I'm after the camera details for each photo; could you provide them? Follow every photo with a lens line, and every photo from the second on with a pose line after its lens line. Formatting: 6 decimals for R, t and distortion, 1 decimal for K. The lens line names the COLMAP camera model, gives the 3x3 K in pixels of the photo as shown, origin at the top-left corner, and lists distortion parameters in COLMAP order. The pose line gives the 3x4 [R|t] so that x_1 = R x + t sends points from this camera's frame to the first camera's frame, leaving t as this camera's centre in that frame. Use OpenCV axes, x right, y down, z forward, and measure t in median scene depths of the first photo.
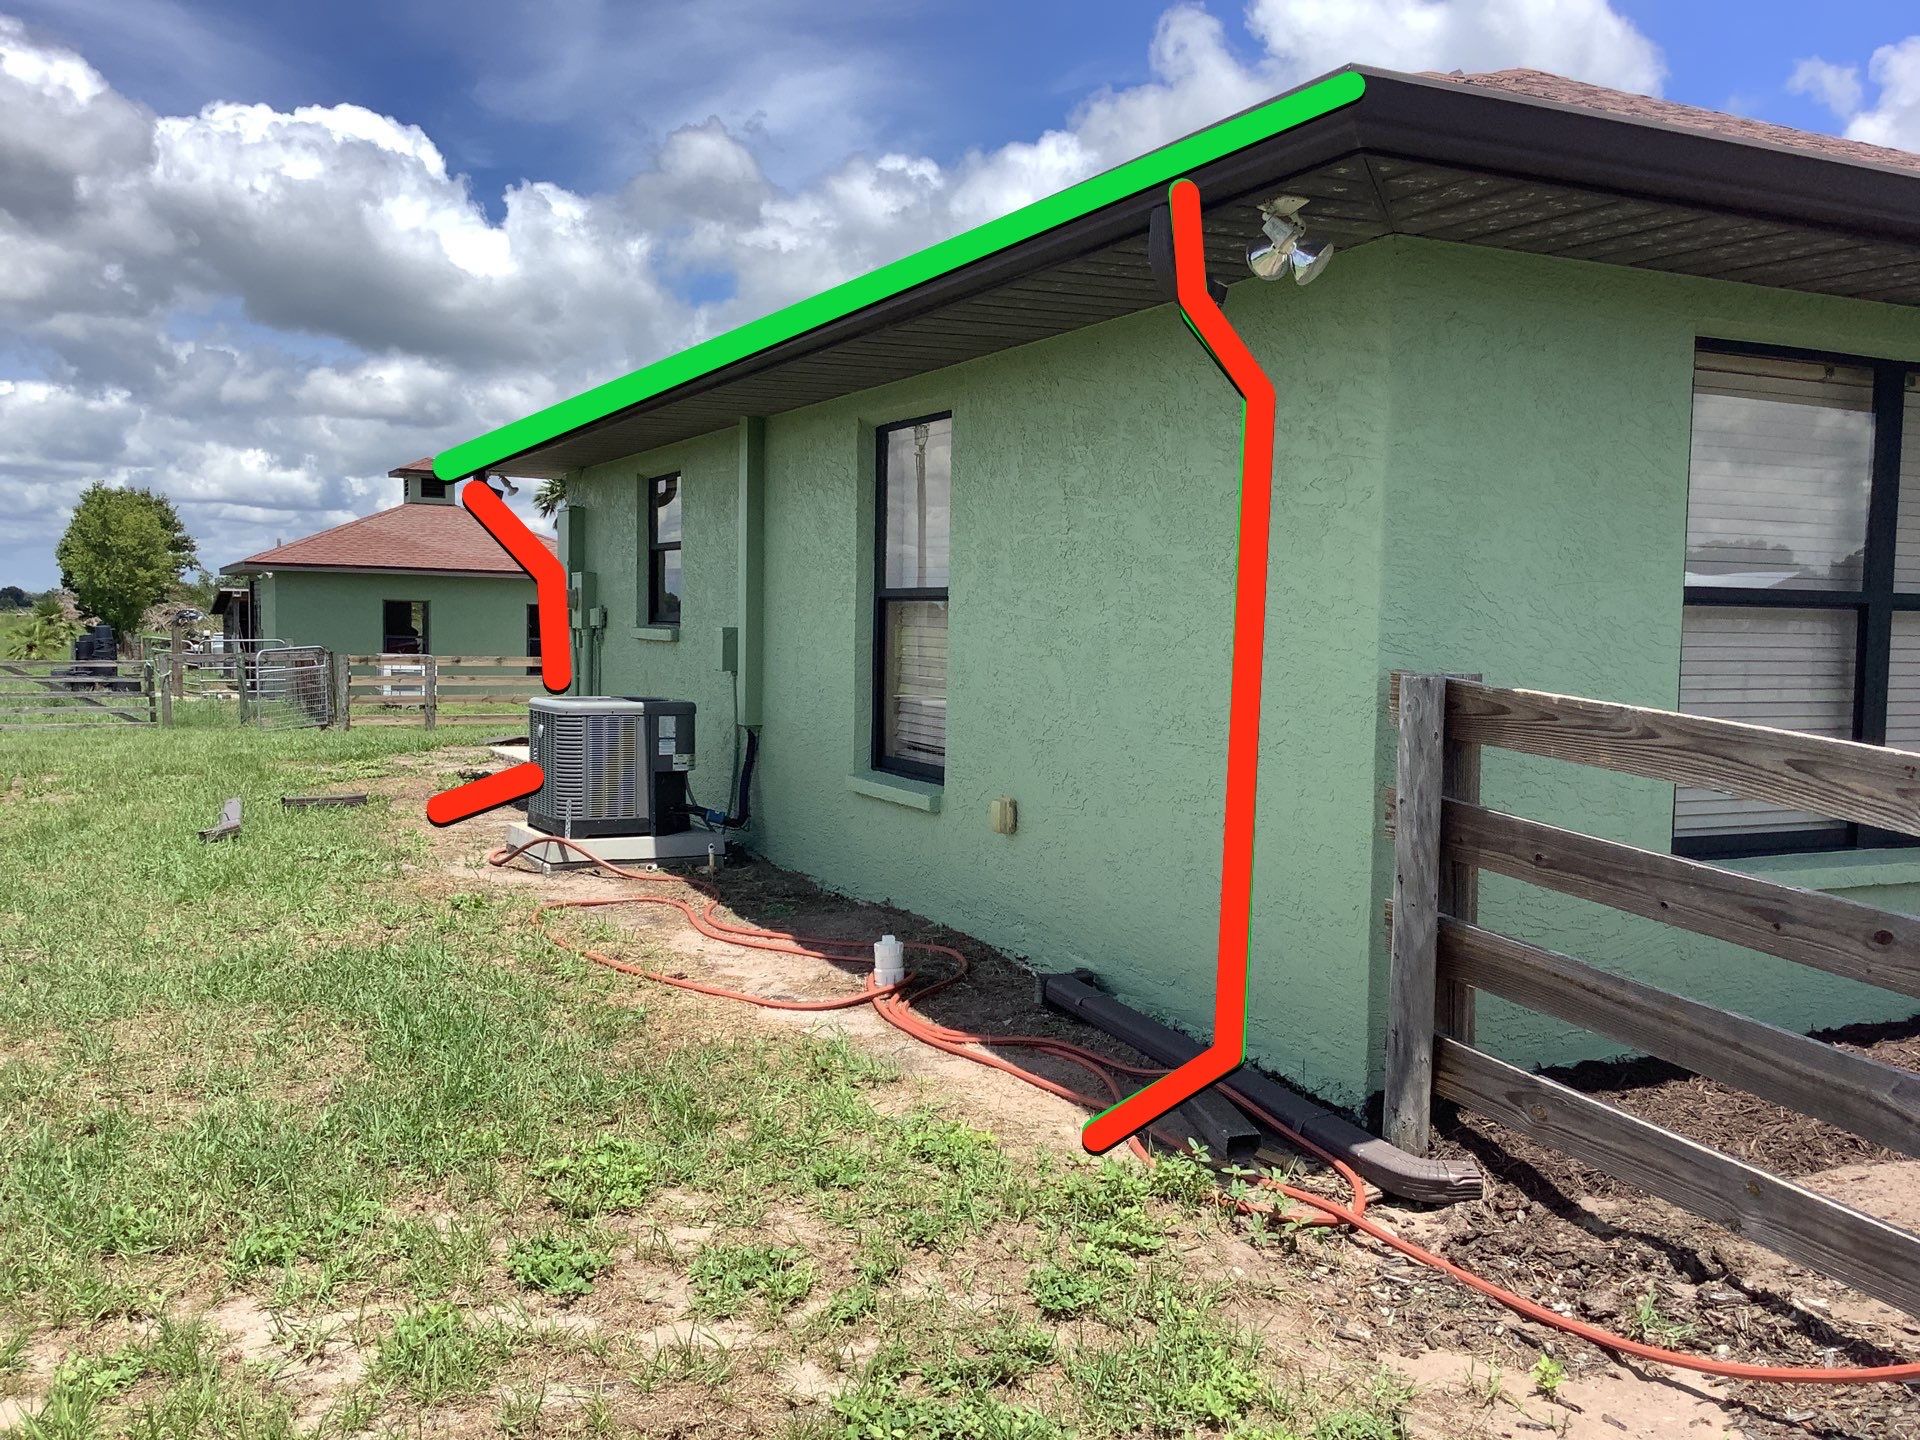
lens RADIAL K [[1749.6, 0, 960.0], [0, 1749.6, 720.0], [0, 0, 1]] dist [0.082386, -0.138004]
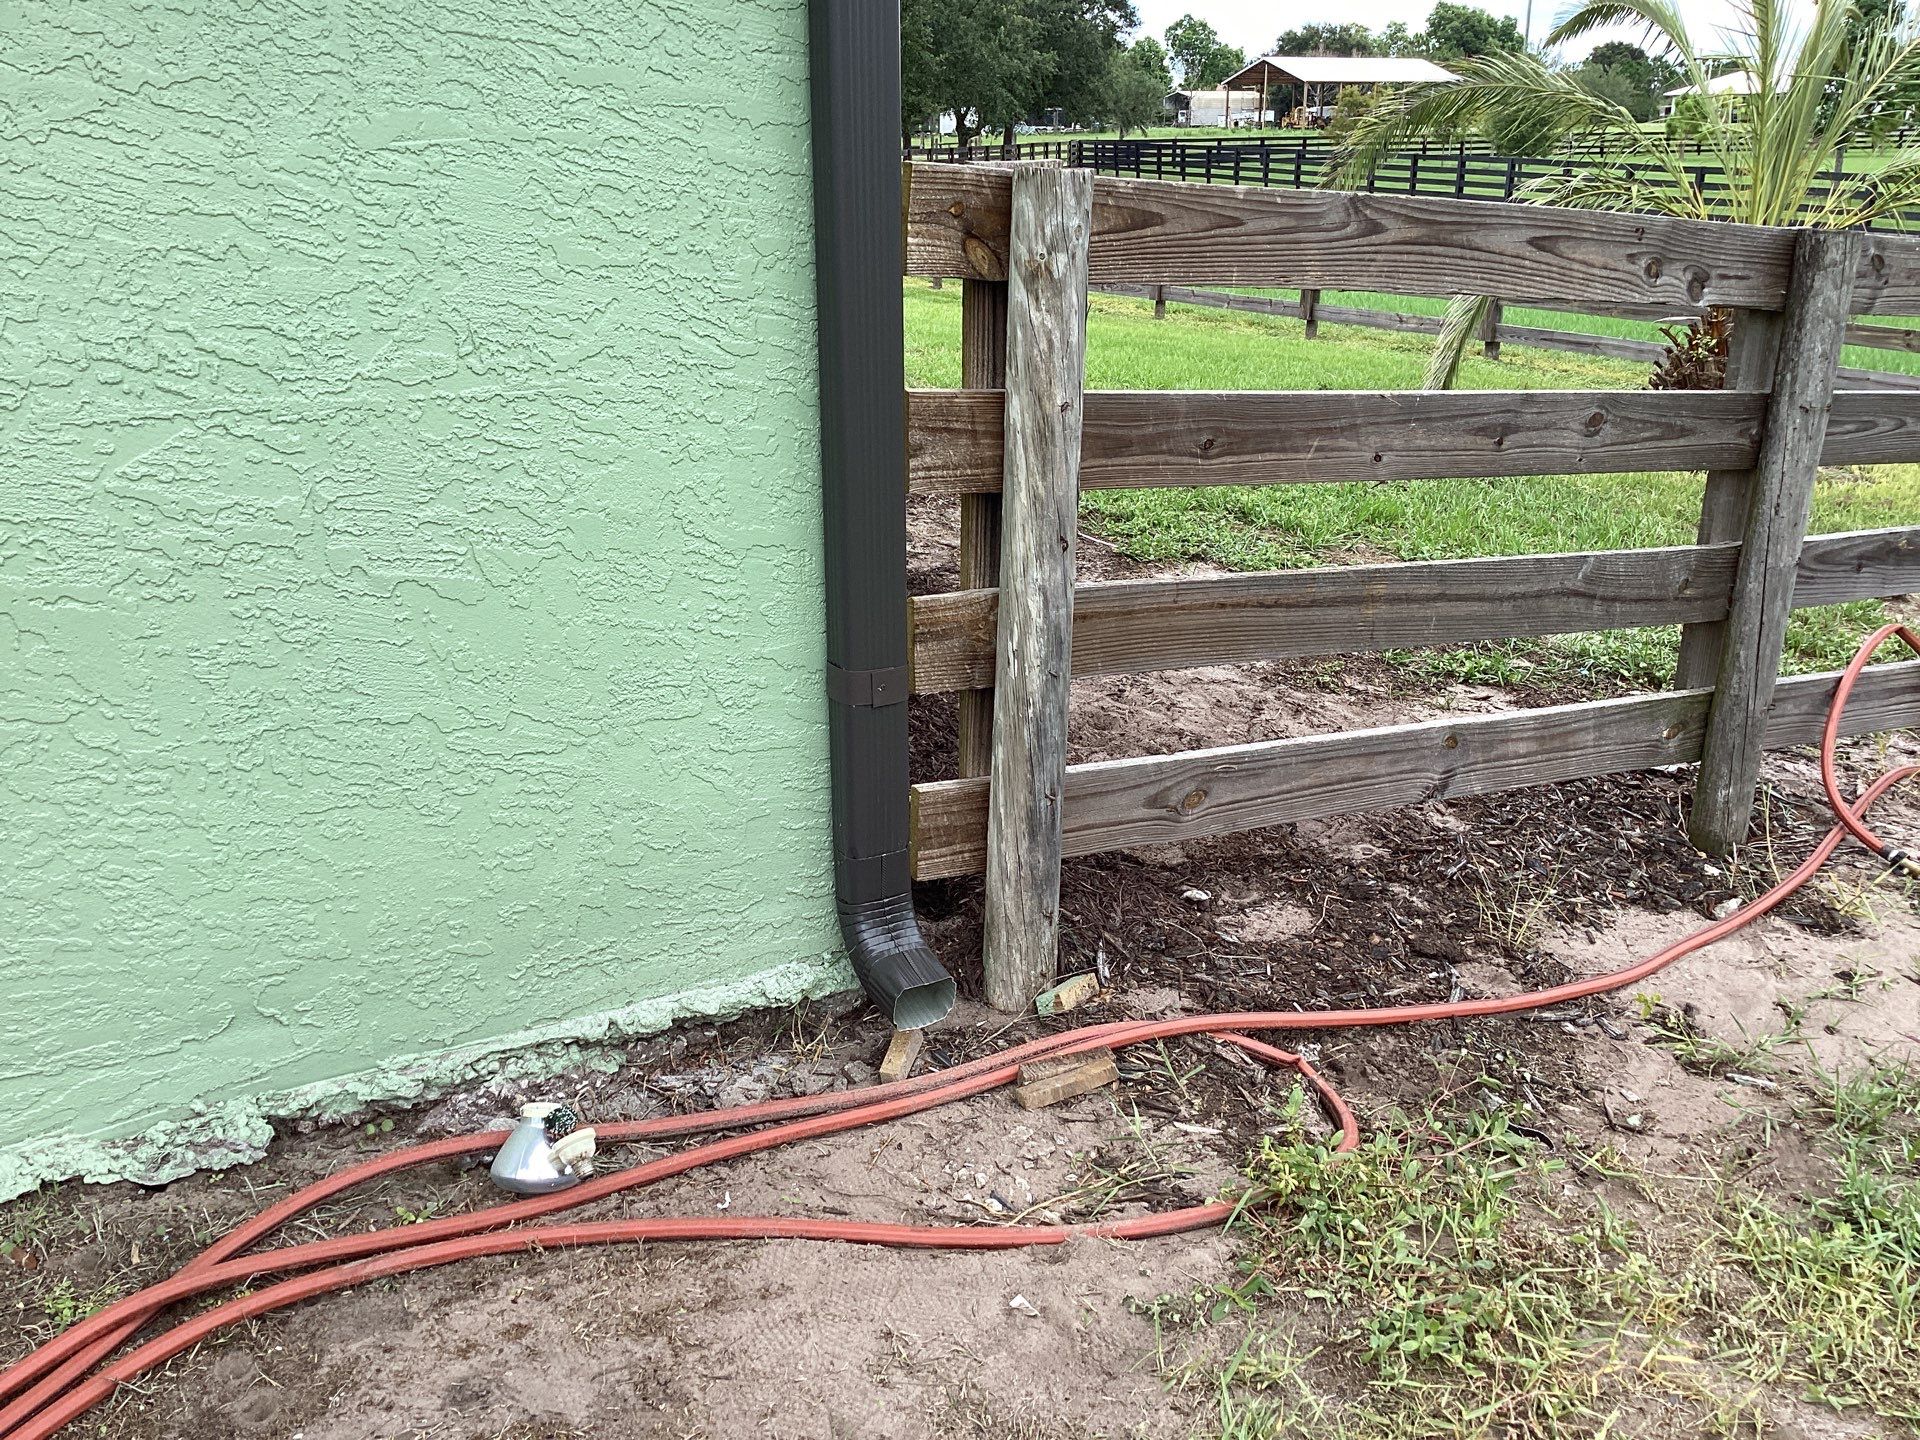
lens RADIAL K [[1749.6, 0, 960.0], [0, 1749.6, 720.0], [0, 0, 1]] dist [0.082386, -0.138004]
pose [[-0.055203, -0.356188, 0.932782, -0.355522], [0.048995, 0.932115, 0.358833, -0.073946], [-0.997272, 0.065510, -0.034005, 1.240967]]
